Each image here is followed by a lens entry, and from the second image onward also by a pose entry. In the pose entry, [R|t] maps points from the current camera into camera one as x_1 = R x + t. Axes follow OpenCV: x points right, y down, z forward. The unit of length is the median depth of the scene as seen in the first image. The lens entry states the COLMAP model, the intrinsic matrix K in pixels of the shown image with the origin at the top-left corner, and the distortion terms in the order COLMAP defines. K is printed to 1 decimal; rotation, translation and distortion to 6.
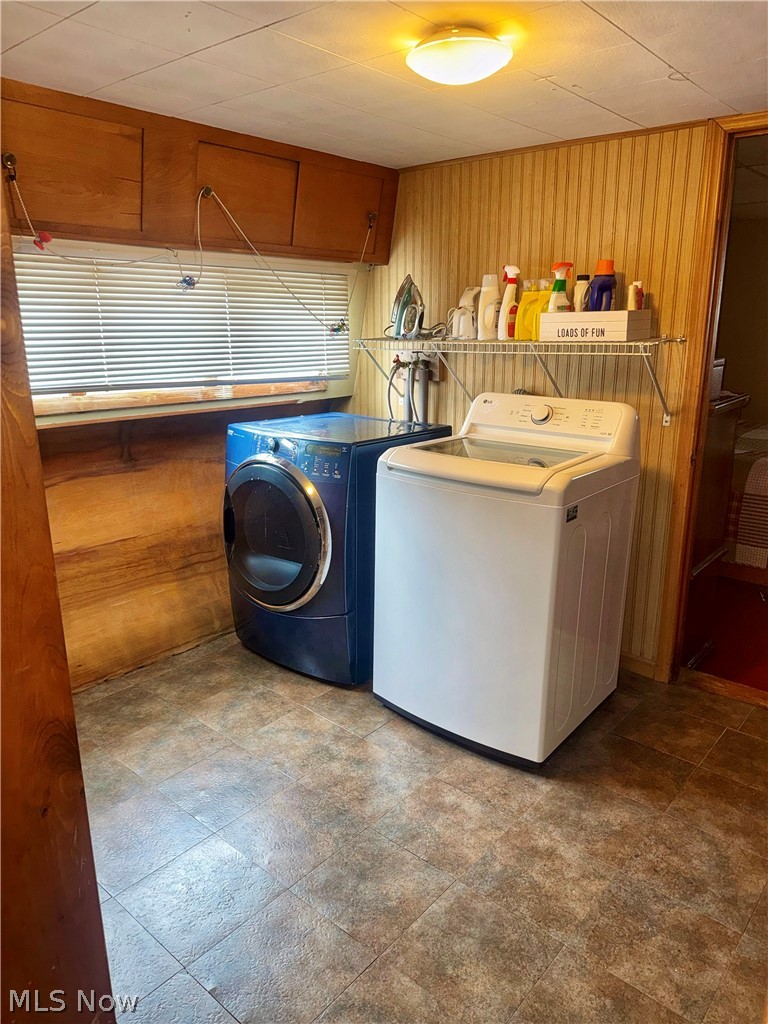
lens RADIAL K [[721.0, 0, 395.6], [0, 721.0, 513.1], [0, 0, 1]] dist [0.113958, -0.163405]
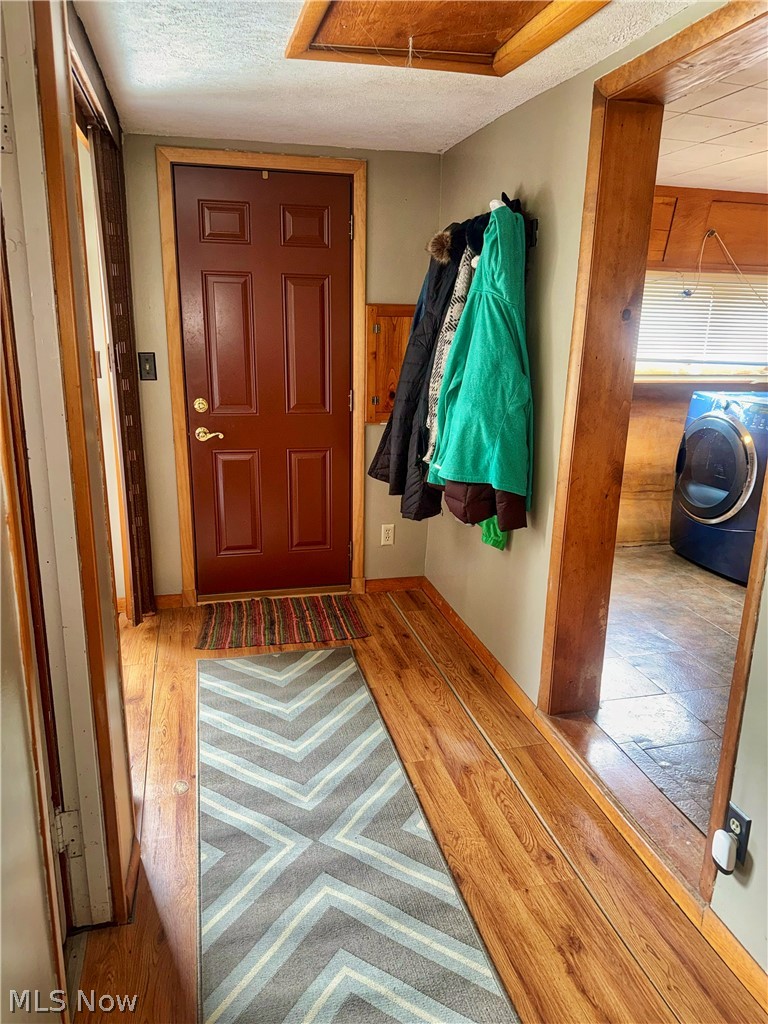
lens RADIAL K [[721.0, 0, 395.6], [0, 721.0, 513.1], [0, 0, 1]] dist [0.113958, -0.163405]
pose [[0.824688, 0.167028, -0.540363, 0.109386], [-0.170078, 0.984415, 0.044718, 0.156318], [0.539411, 0.055025, 0.840243, -0.539980]]
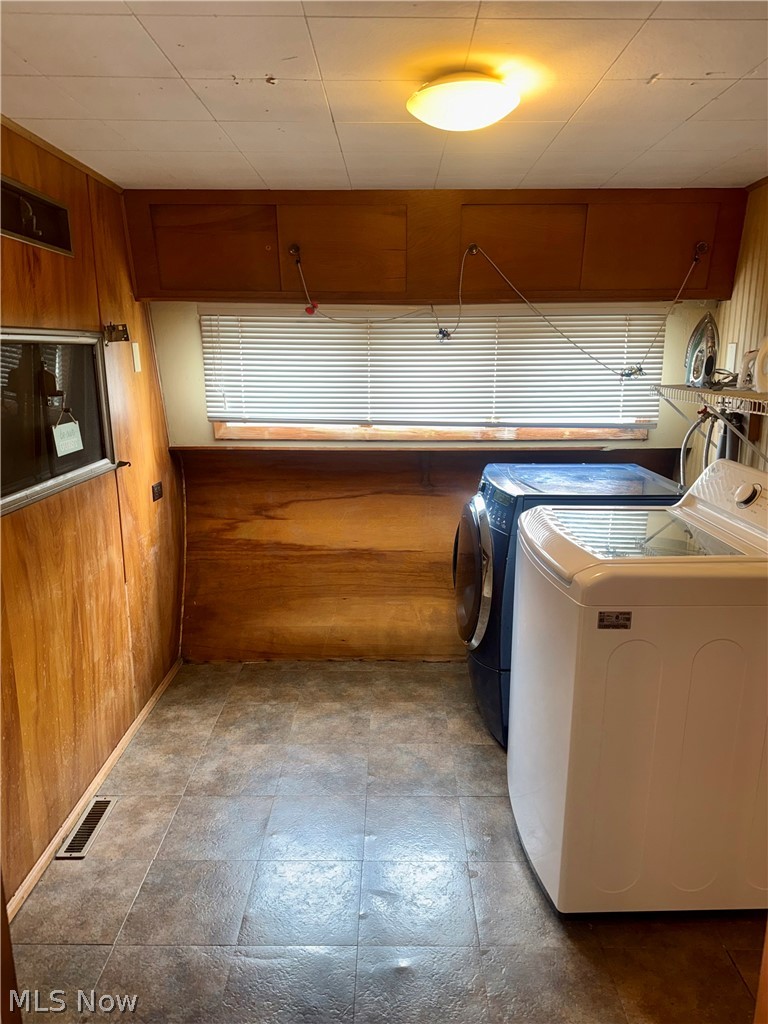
lens RADIAL K [[710.2, 0, 382.0], [0, 710.2, 518.7], [0, 0, 1]] dist [0.129333, -0.152093]
pose [[0.641545, 0.170159, -0.747974, 0.486131], [-0.194397, 0.979320, 0.056052, -0.076426], [0.742044, 0.109444, 0.661357, 0.223533]]
